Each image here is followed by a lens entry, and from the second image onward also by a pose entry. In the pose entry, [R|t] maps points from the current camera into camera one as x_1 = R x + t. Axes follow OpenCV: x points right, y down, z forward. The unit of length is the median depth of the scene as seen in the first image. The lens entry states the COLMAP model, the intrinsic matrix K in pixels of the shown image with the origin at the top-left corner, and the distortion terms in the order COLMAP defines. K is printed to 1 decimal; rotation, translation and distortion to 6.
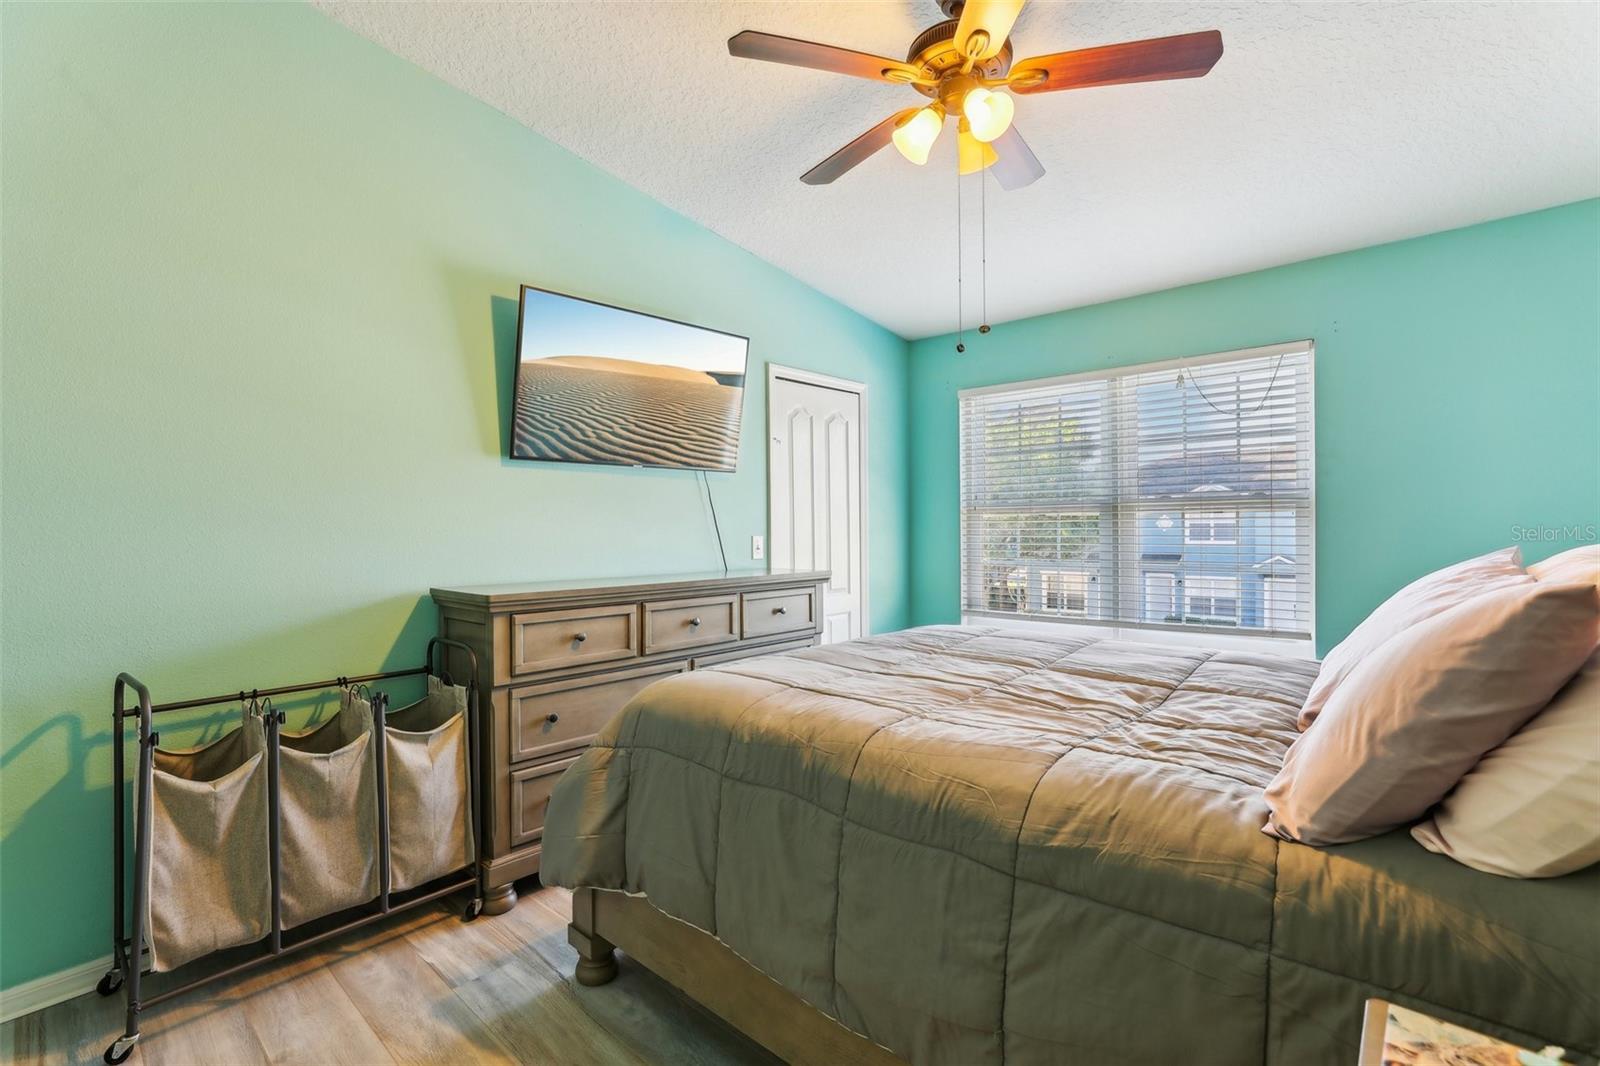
lens RADIAL K [[728.7, 0, 791.4], [0, 728.7, 530.5], [0, 0, 1]] dist [0.006205, 0.000546]
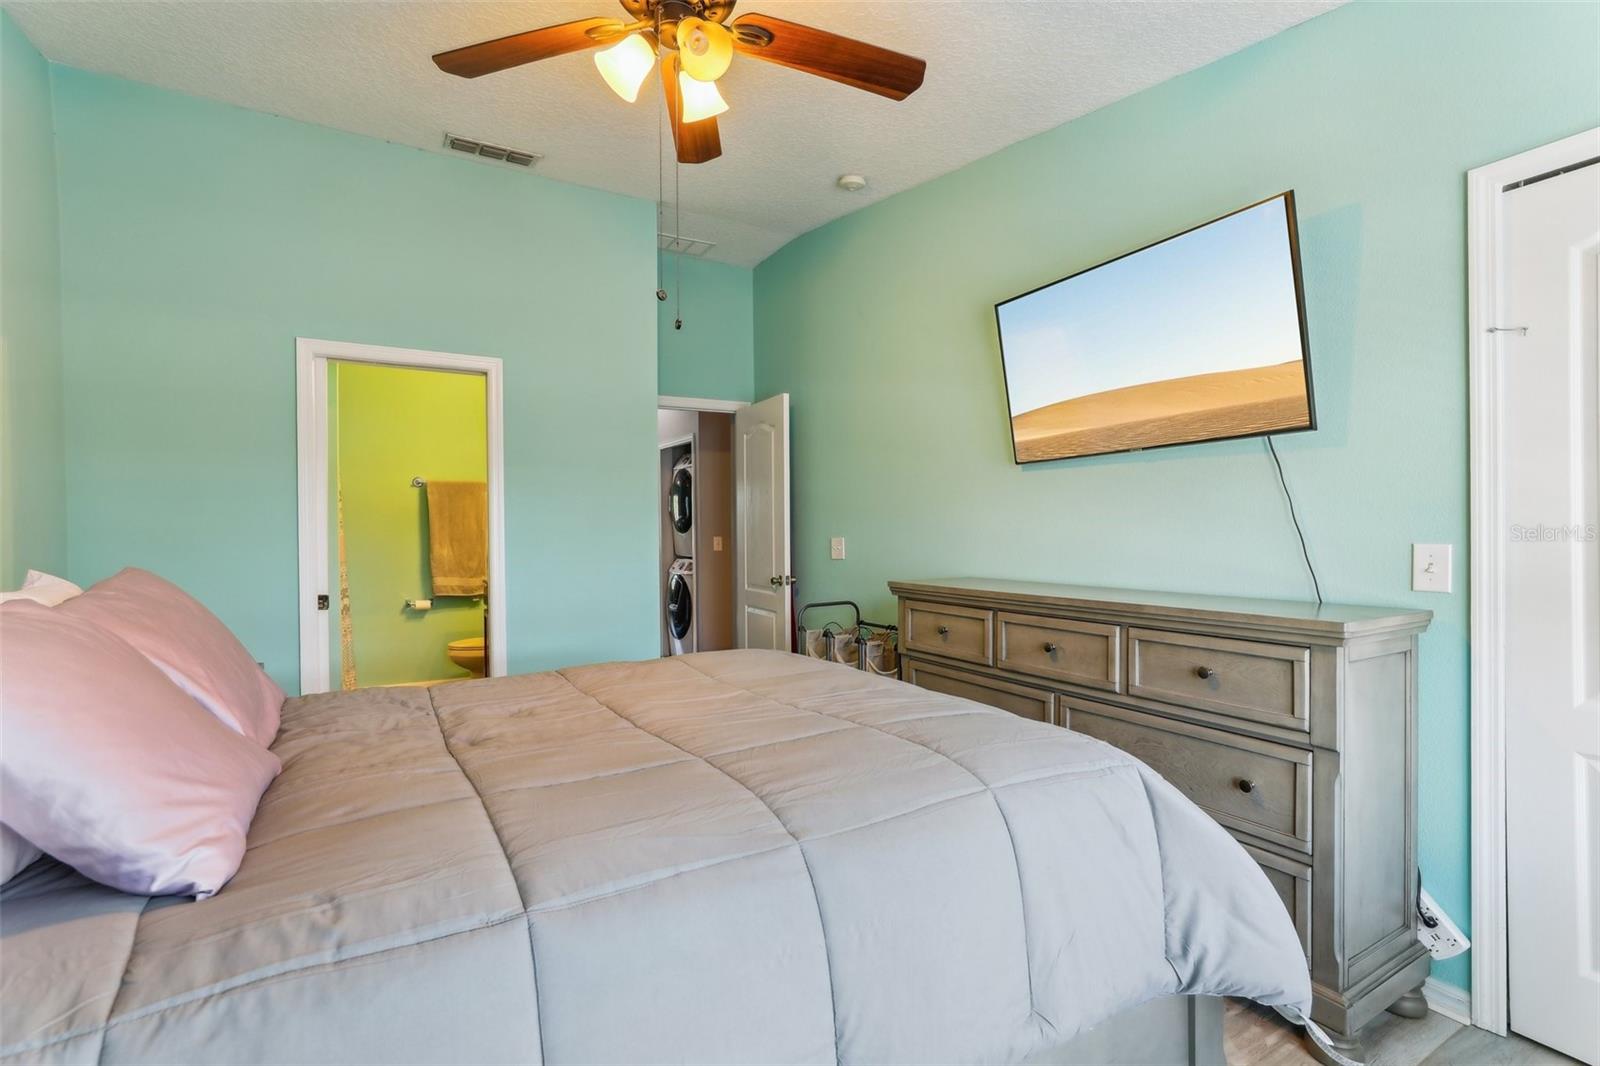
lens RADIAL K [[728.7, 0, 787.2], [0, 728.7, 546.6], [0, 0, 1]] dist [0.006205, 0.000546]
pose [[-0.284276, 0.027197, -0.958357, 0.760453], [0.002091, 0.999613, 0.027747, -0.008402], [0.958740, 0.005884, -0.284223, 1.014451]]
